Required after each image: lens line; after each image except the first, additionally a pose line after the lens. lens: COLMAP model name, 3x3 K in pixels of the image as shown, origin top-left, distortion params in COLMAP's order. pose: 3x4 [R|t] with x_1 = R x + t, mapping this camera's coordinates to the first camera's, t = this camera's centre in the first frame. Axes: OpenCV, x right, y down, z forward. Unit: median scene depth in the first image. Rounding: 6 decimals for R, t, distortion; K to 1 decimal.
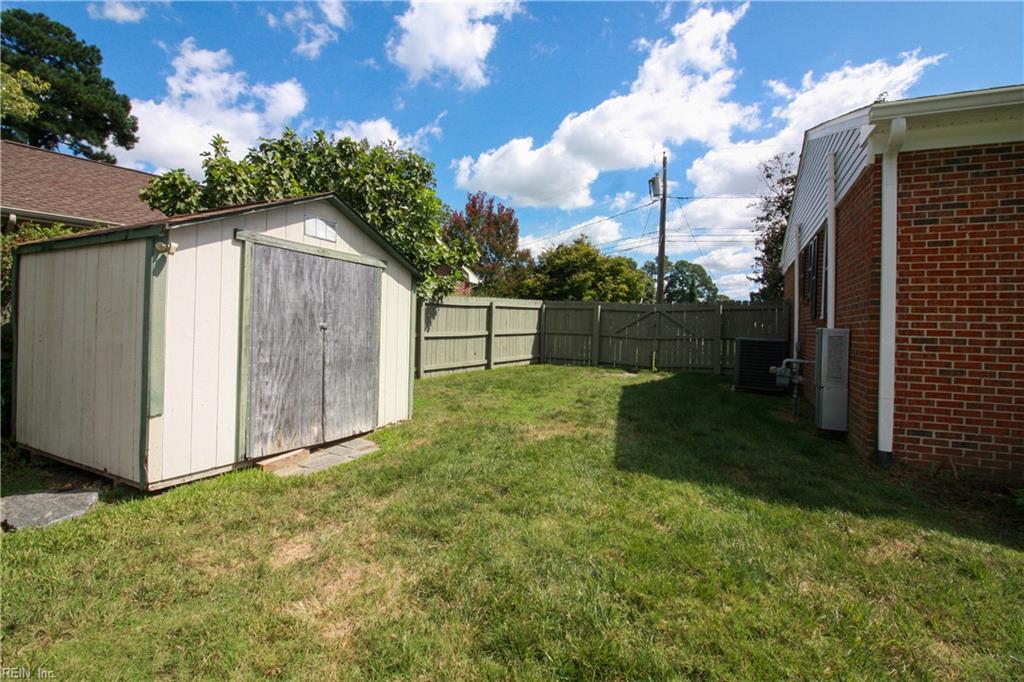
lens RADIAL K [[483.7, 0, 508.9], [0, 483.7, 326.3], [0, 0, 1]] dist [-0.014647, -0.003840]
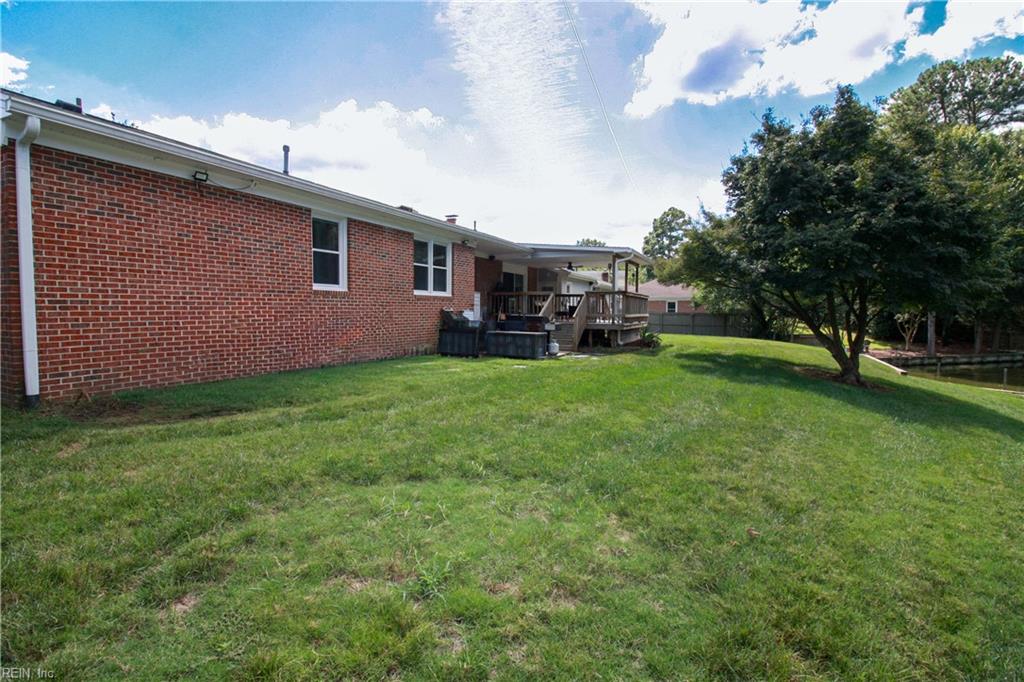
lens RADIAL K [[483.7, 0, 513.5], [0, 483.7, 337.3], [0, 0, 1]] dist [-0.014647, -0.003840]
pose [[-0.018341, -0.089332, 0.995833, -0.420047], [-0.013111, 0.995936, 0.089100, -0.004373], [-0.999746, -0.011422, -0.019437, -0.184304]]
